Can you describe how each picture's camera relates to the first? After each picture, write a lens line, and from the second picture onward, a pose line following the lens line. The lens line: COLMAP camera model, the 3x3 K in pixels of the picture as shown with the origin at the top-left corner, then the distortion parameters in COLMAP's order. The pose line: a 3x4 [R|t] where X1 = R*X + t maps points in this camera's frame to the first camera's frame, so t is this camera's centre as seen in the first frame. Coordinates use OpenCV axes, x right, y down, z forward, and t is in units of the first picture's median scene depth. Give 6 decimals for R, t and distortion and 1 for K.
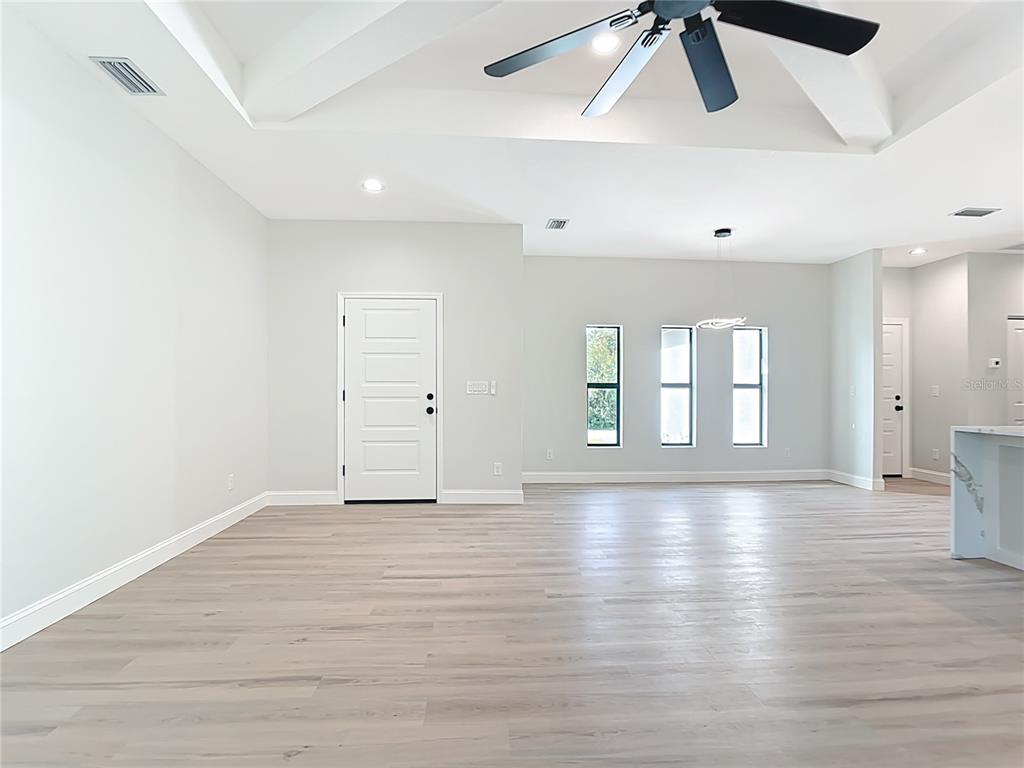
lens RADIAL K [[537.6, 0, 512.0], [0, 537.6, 384.0], [0, 0, 1]] dist [-0.036846, 0.015132]
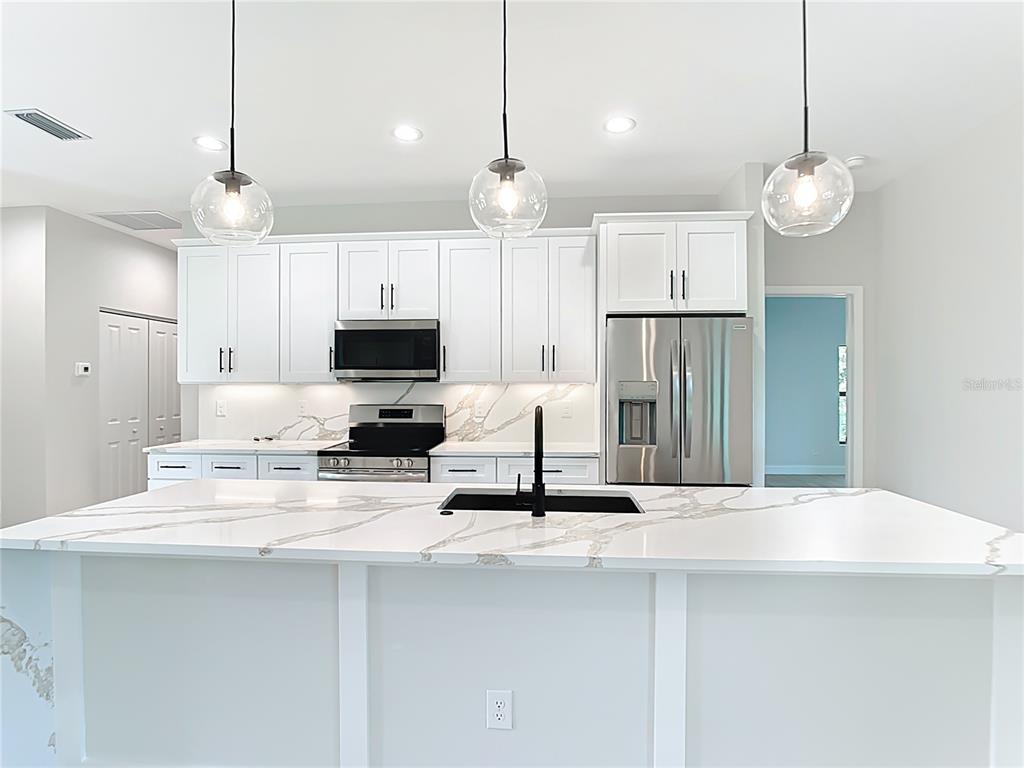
lens RADIAL K [[537.6, 0, 512.0], [0, 537.6, 384.0], [0, 0, 1]] dist [-0.036846, 0.015132]
pose [[0.151284, -0.001497, 0.988489, 0.311994], [-0.011530, 0.999928, 0.003279, -0.031154], [-0.988423, -0.011893, 0.151256, 0.331653]]
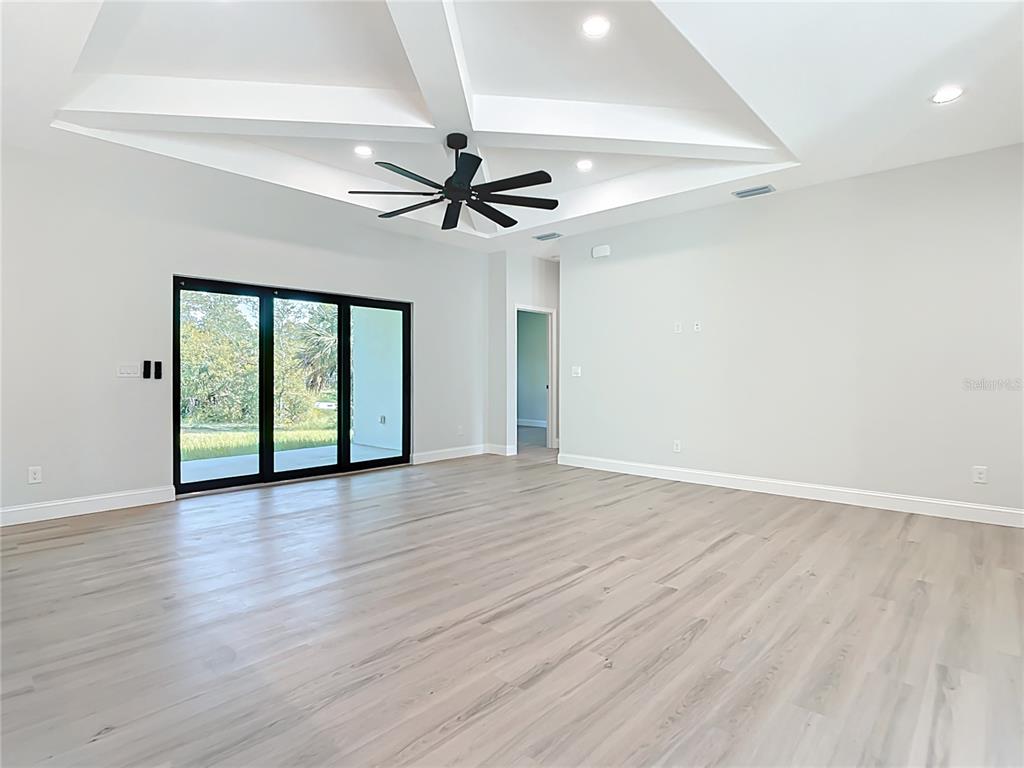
lens RADIAL K [[537.6, 0, 512.0], [0, 537.6, 384.0], [0, 0, 1]] dist [-0.036846, 0.015132]
pose [[-0.729917, 0.006568, -0.683504, 0.532145], [0.002561, 0.999973, 0.006874, 0.016238], [0.683531, 0.003267, -0.729914, 0.882162]]
